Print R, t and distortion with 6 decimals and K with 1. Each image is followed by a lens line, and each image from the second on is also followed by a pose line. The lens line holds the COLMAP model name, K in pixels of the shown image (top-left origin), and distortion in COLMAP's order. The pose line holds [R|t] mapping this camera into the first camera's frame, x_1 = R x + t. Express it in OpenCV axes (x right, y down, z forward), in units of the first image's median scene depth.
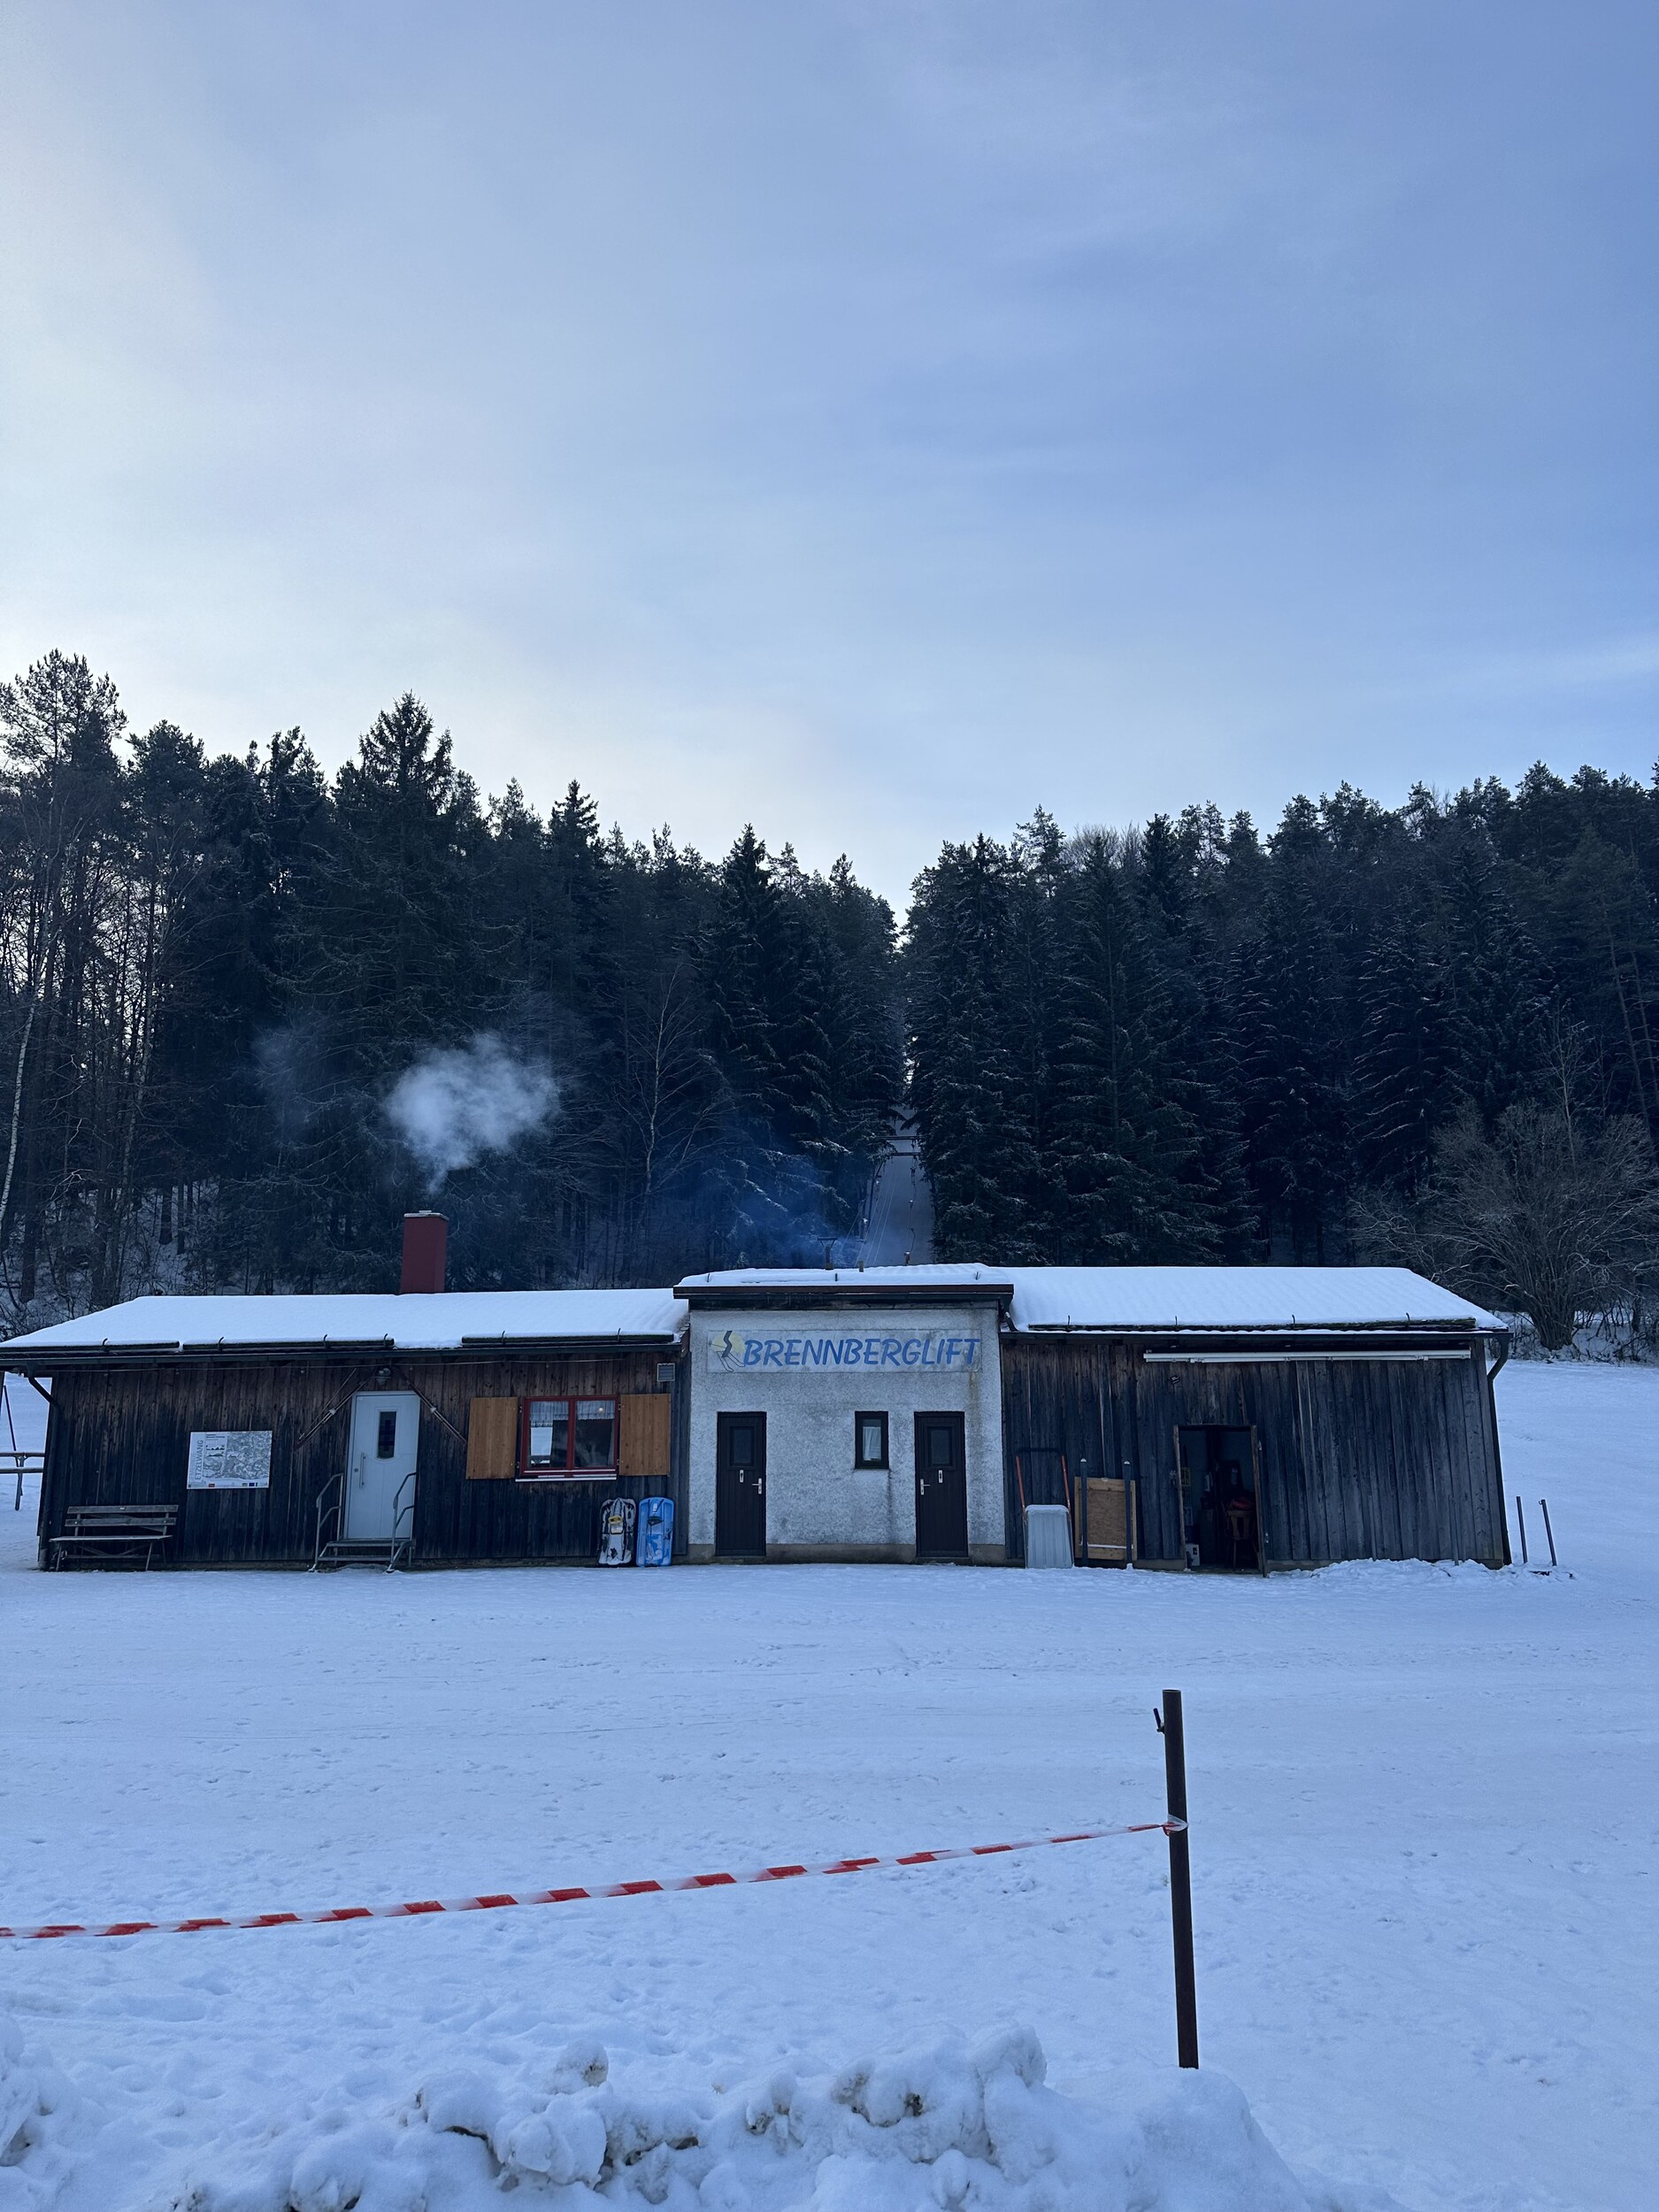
lens RADIAL K [[1523.2, 0, 827.1], [0, 1523.2, 1109.0], [0, 0, 1]] dist [0.073776, -0.035810]
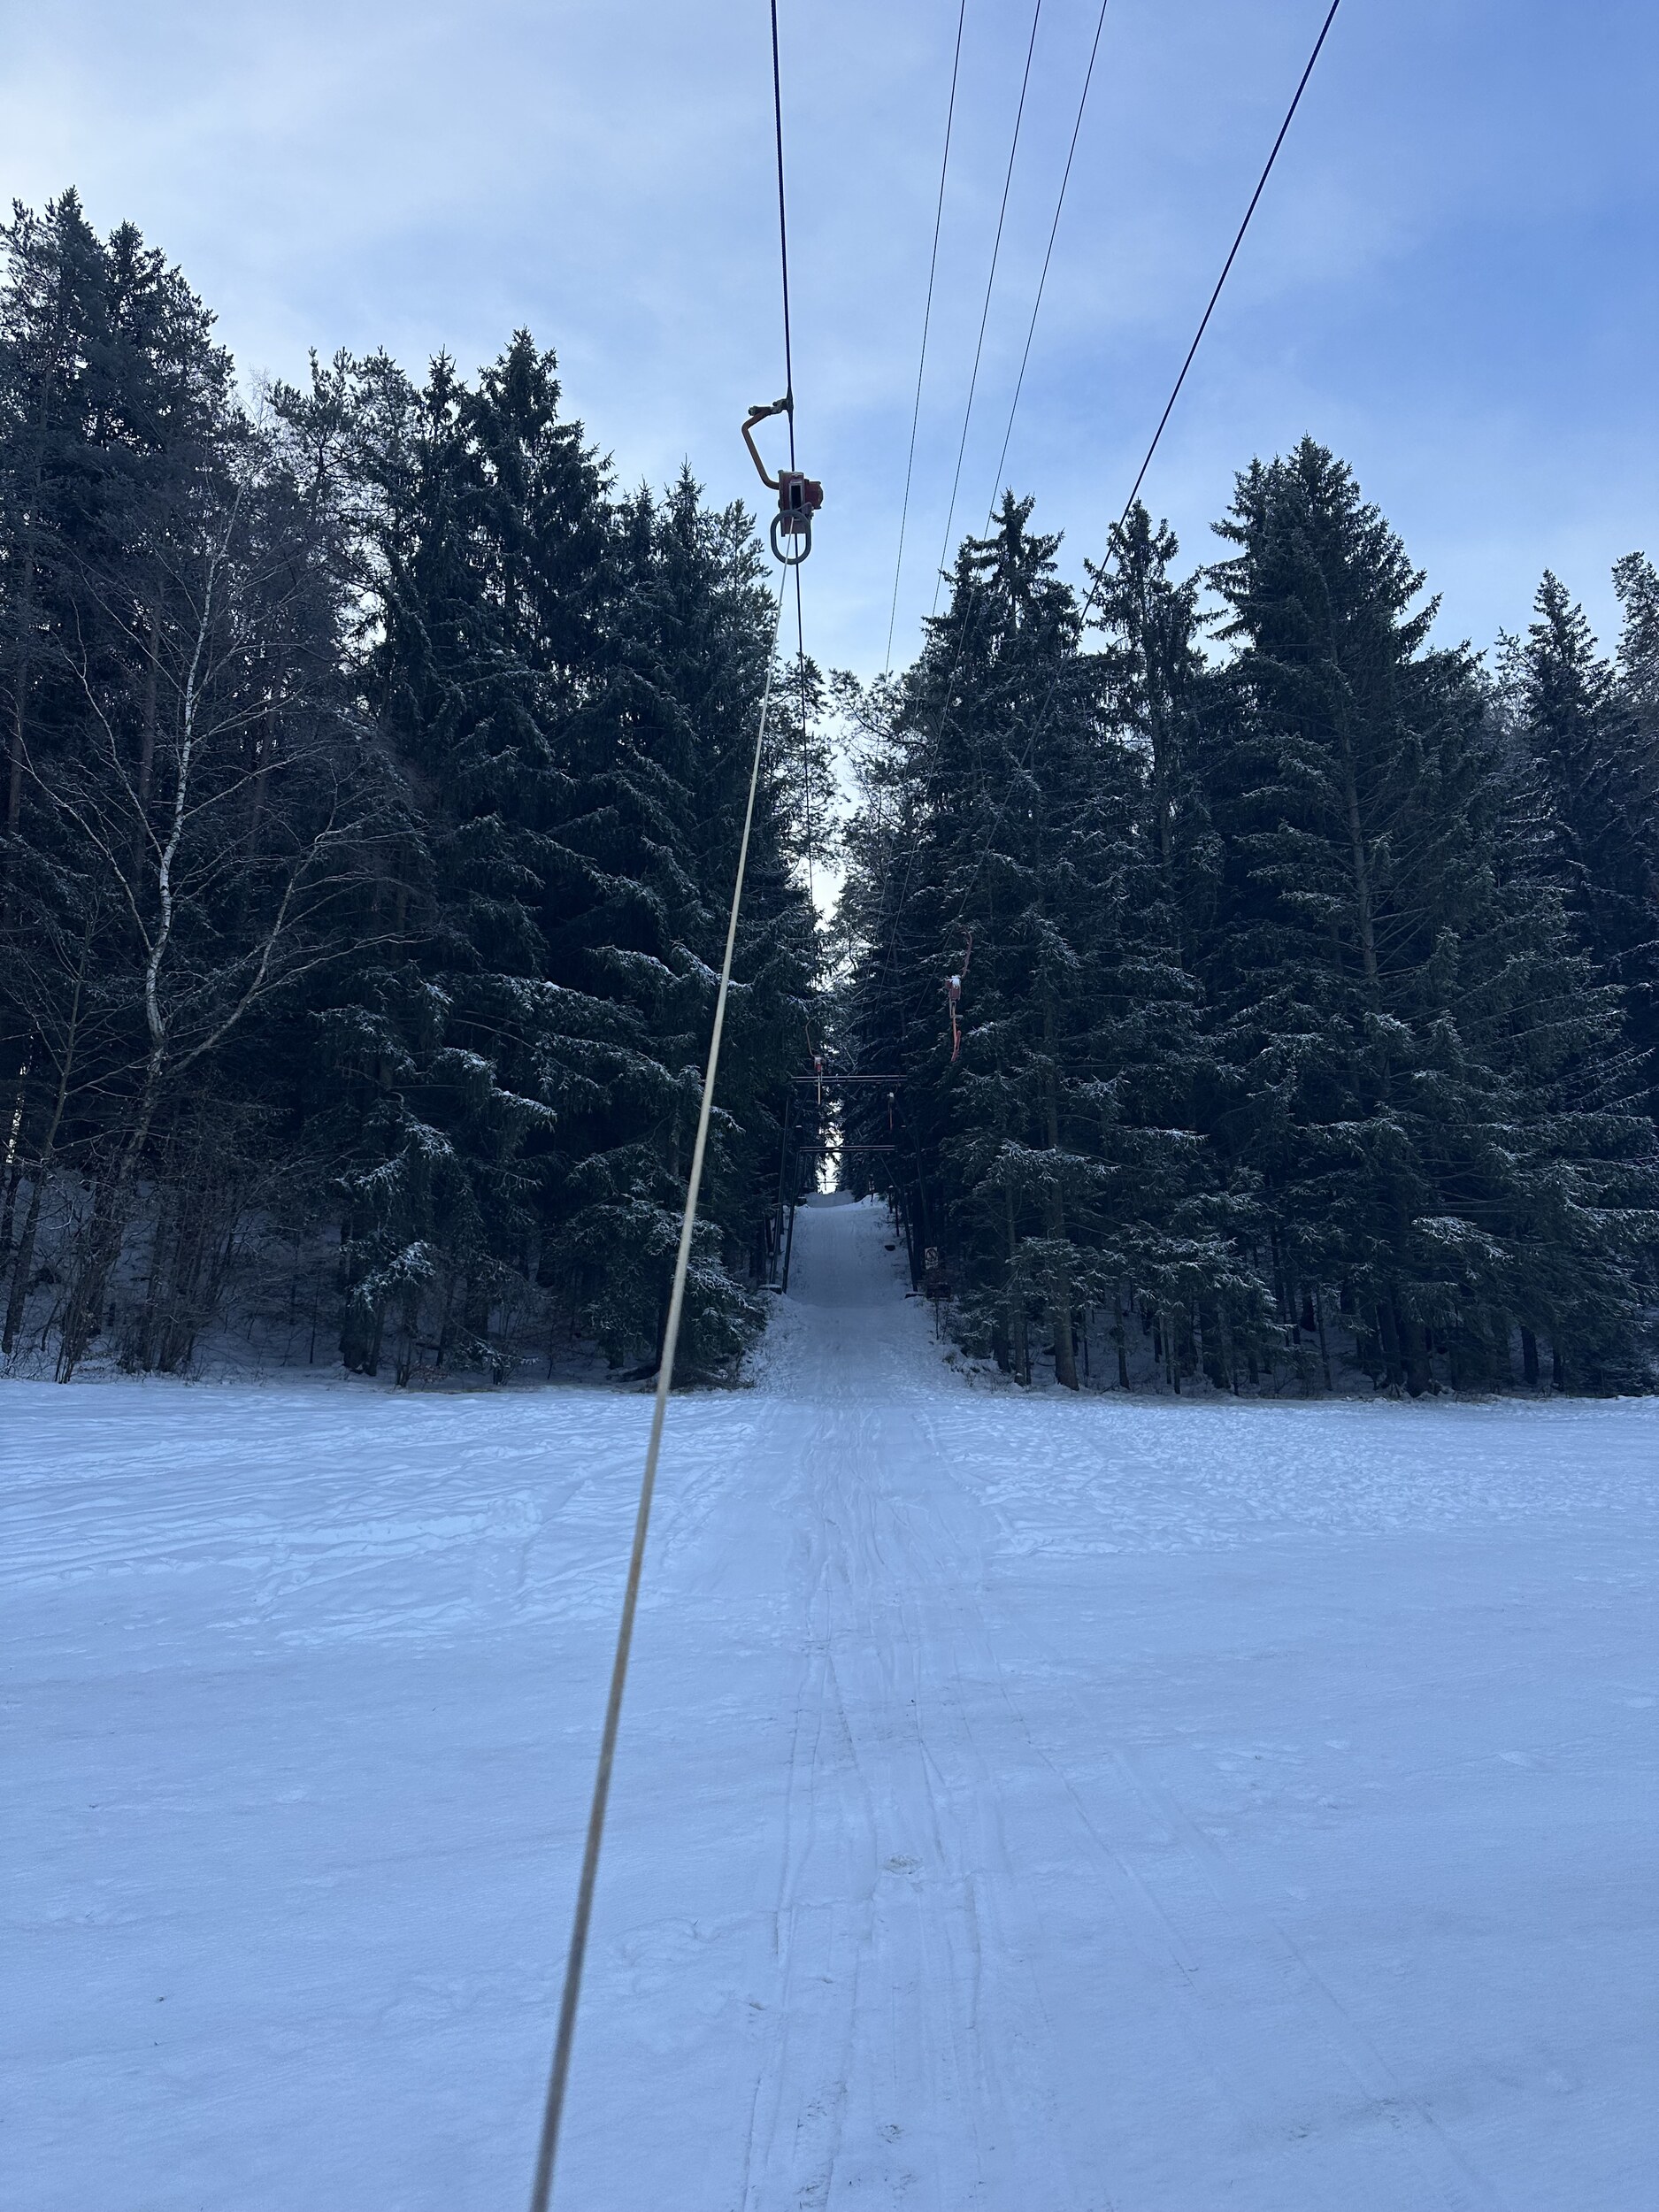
lens RADIAL K [[1523.2, 0, 828.2], [0, 1523.2, 1103.2], [0, 0, 1]] dist [0.073776, -0.035810]
pose [[0.998568, 0.014849, 0.051401, 0.022098], [-0.007869, 0.991030, -0.133411, 0.133596], [-0.052921, 0.132815, 0.989727, 0.793324]]
